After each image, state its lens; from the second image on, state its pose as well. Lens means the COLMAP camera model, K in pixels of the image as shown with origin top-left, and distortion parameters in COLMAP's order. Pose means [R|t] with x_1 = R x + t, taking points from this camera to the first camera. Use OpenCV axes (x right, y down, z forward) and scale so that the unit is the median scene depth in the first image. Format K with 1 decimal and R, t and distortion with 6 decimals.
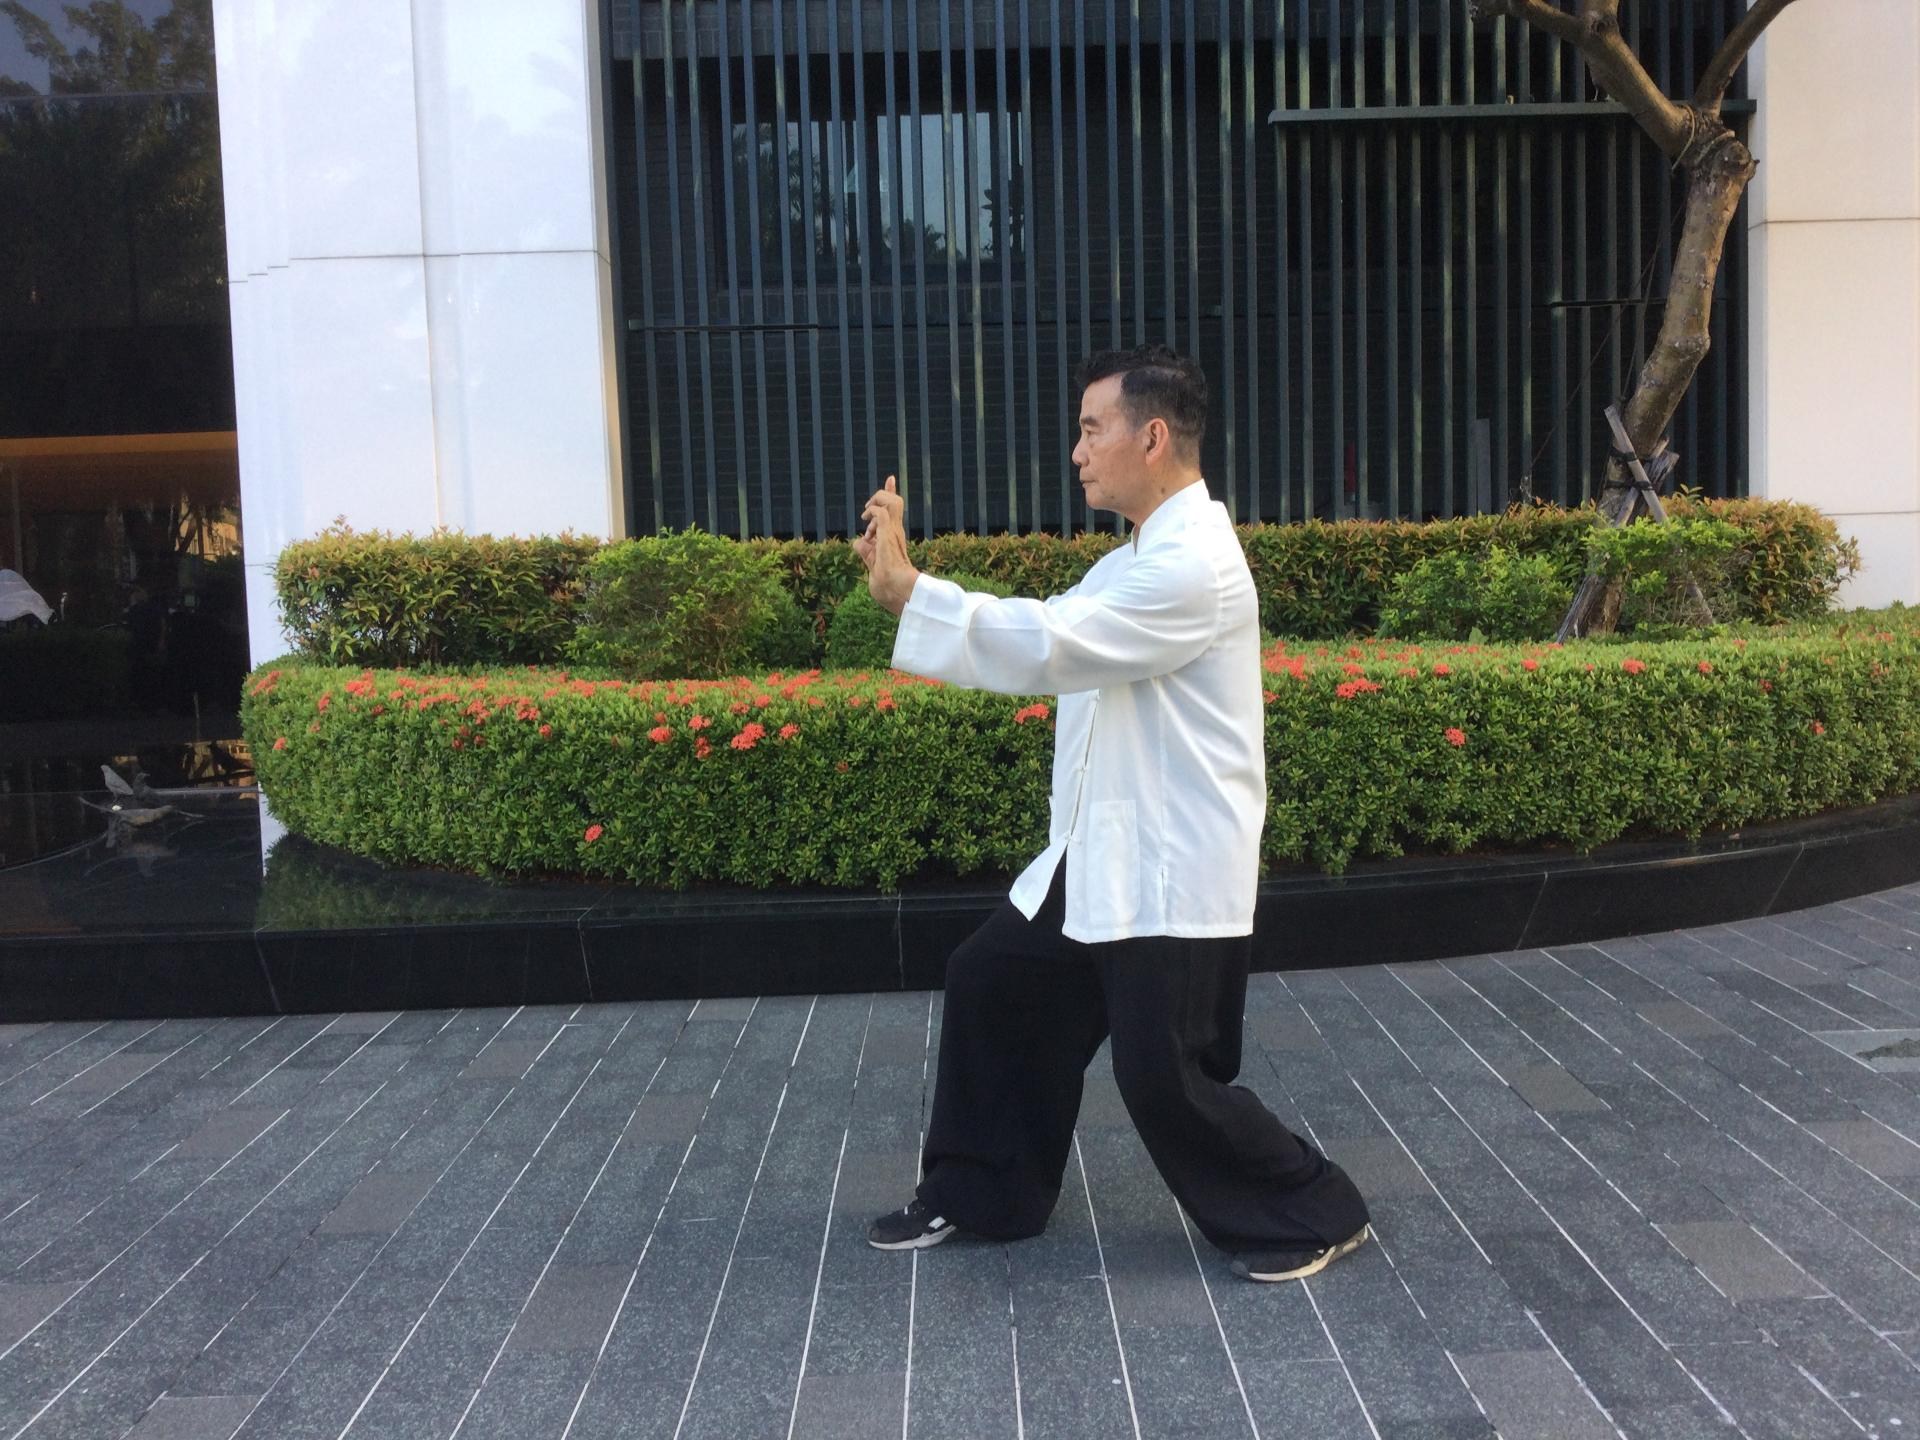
lens RADIAL K [[1848.2, 0, 902.1], [0, 1848.2, 736.1], [0, 0, 1]] dist [0.070954, -0.142007]
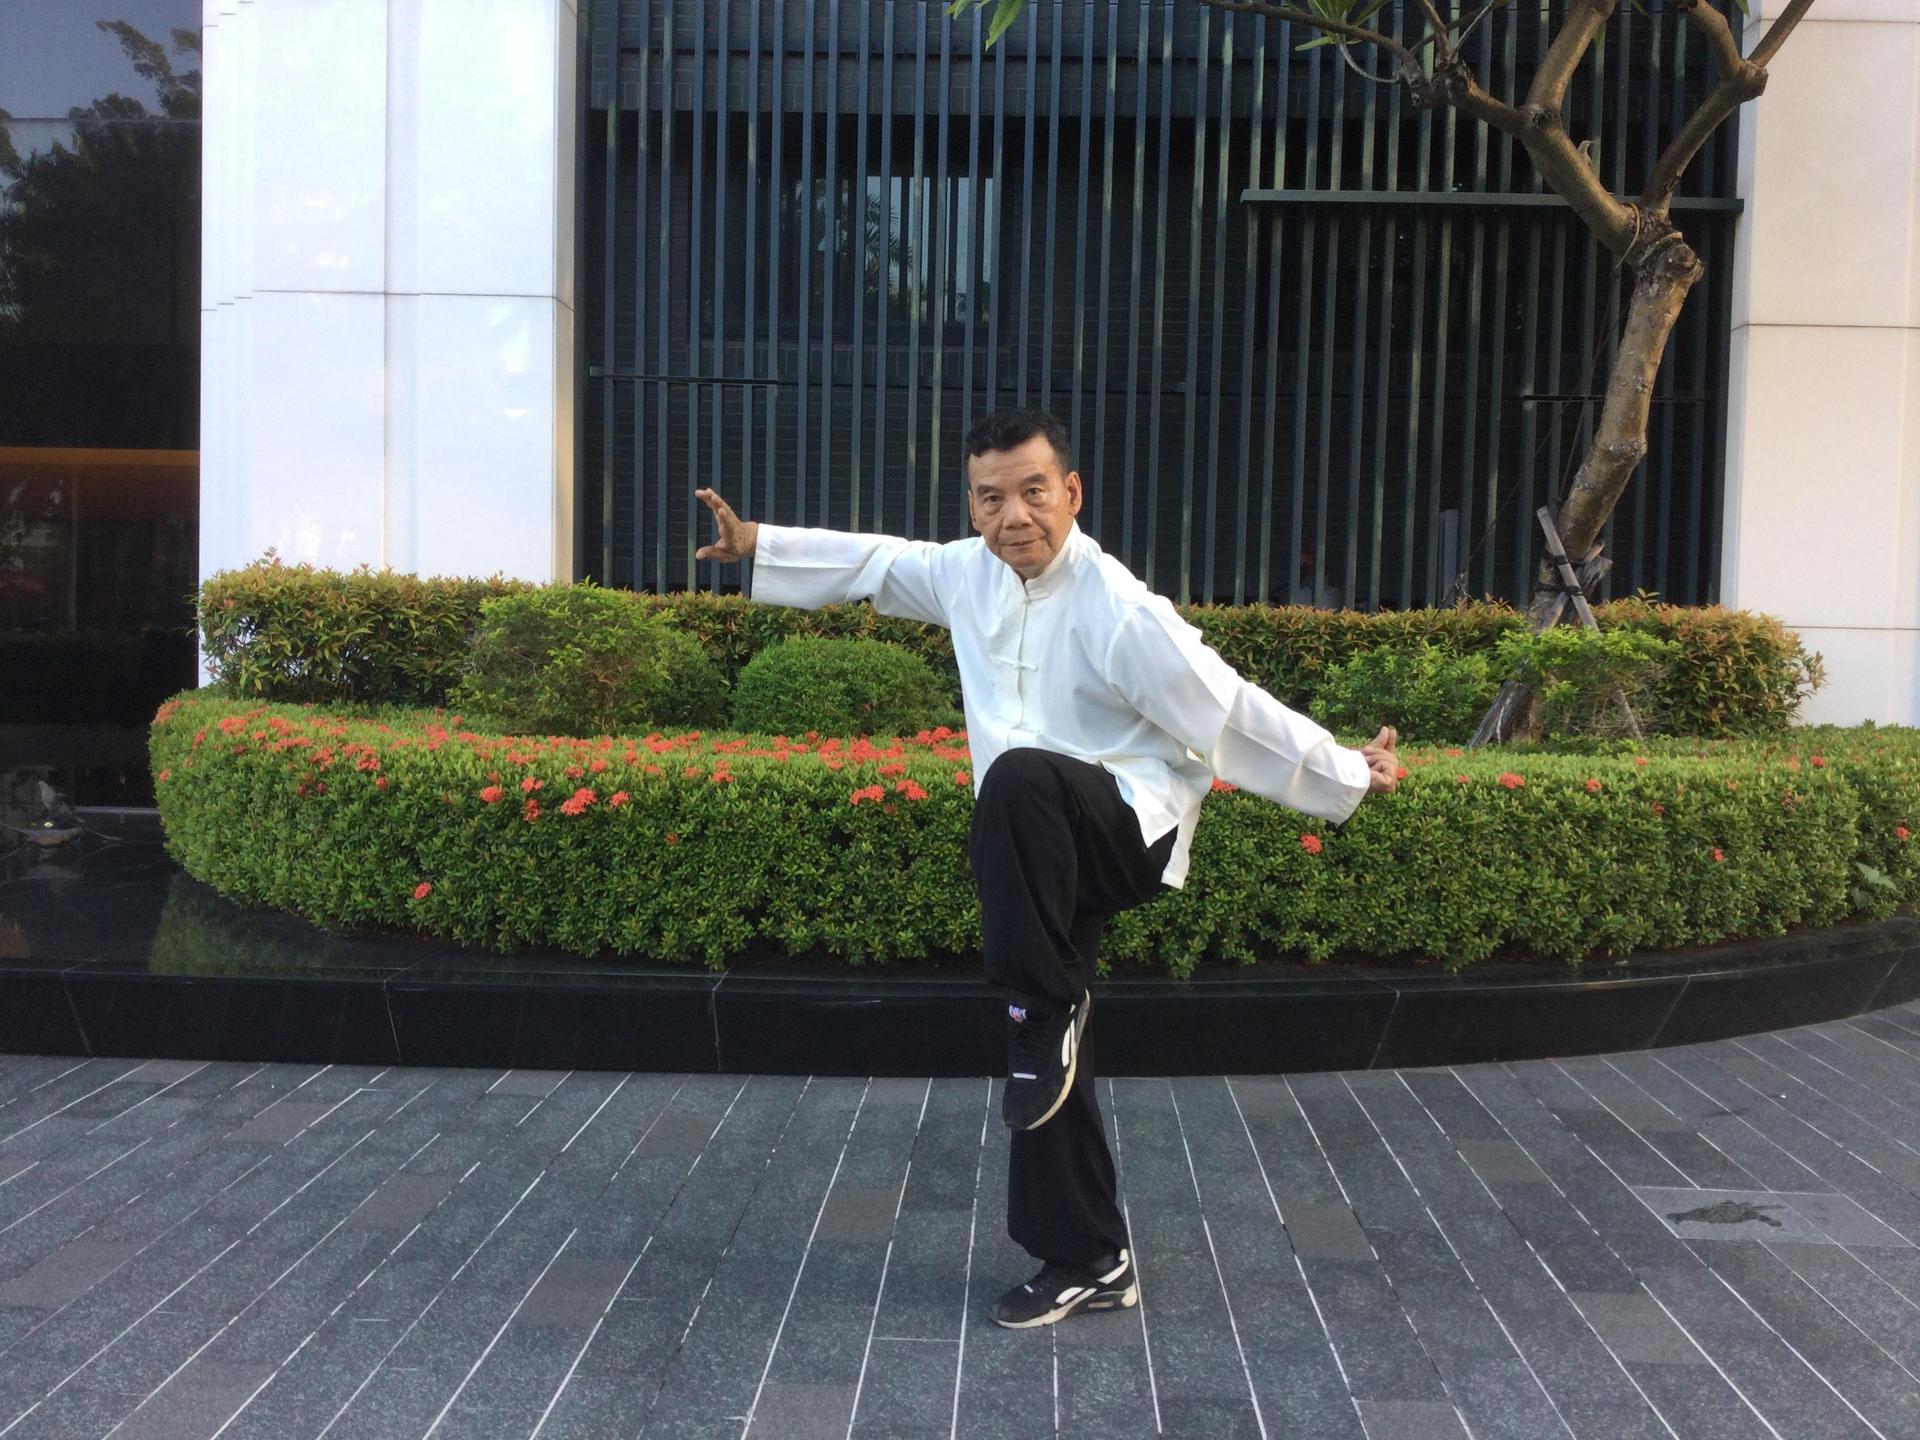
lens RADIAL K [[1810.7, 0, 1026.3], [0, 1810.7, 704.9], [0, 0, 1]] dist [0.083535, -0.153470]
pose [[0.997354, 0.056861, -0.045296, 0.178820], [-0.058277, 0.997832, -0.030582, -0.032559], [0.043459, 0.033141, 0.998505, 0.045624]]
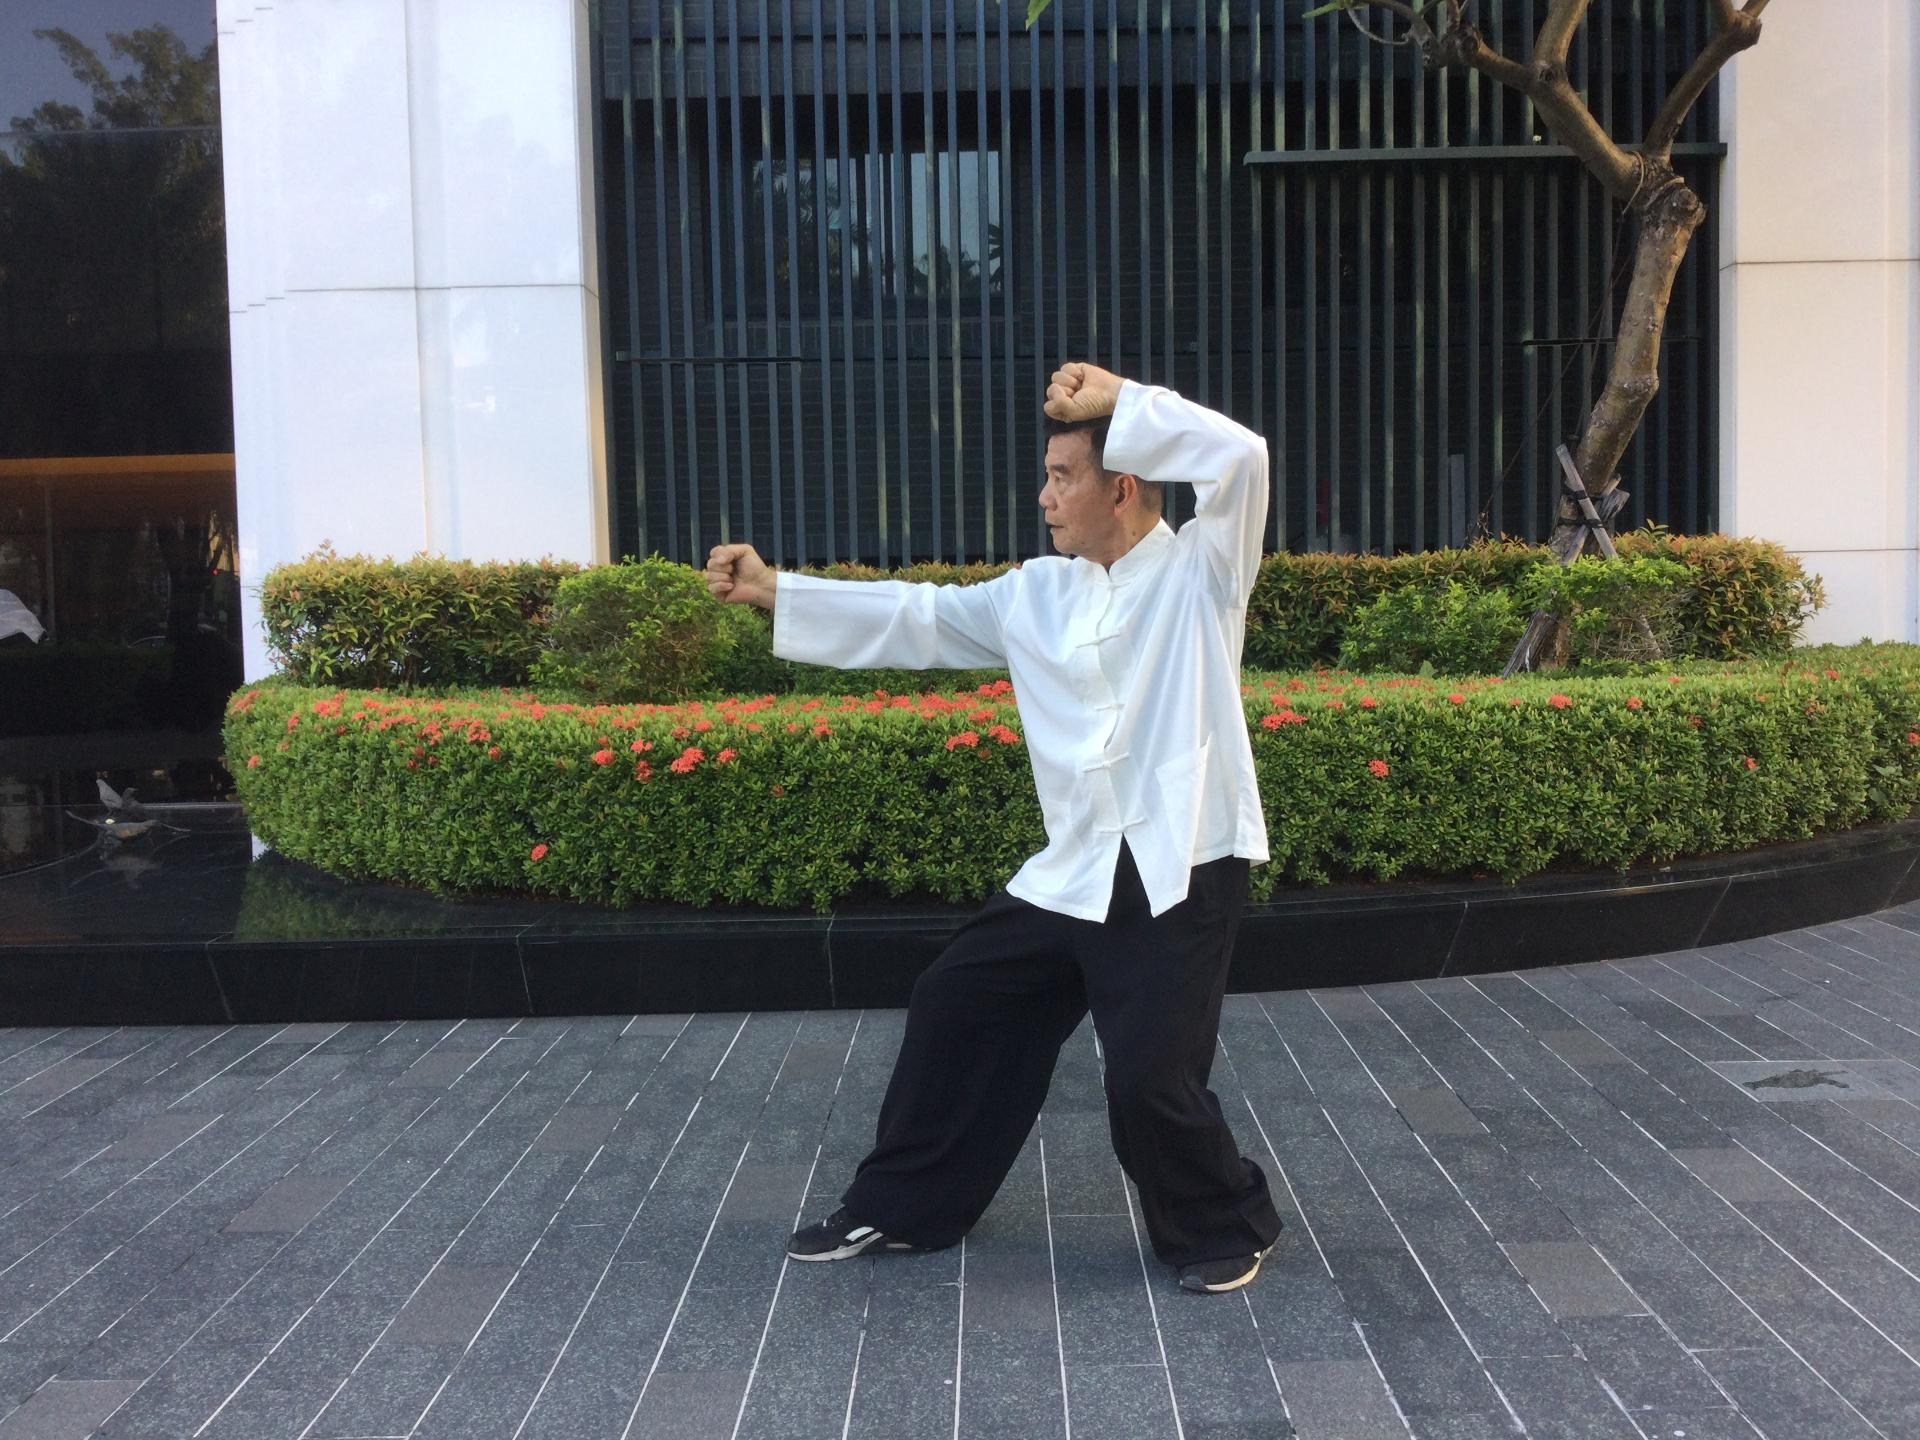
lens RADIAL K [[1882.3, 0, 960.0], [0, 1882.3, 720.0], [0, 0, 1]] dist [0.080467, -0.178646]
pose [[0.999708, 0.011033, -0.021486, 0.084416], [-0.011452, 0.999745, -0.019457, -0.003169], [0.021265, 0.019698, 0.999580, -0.044862]]
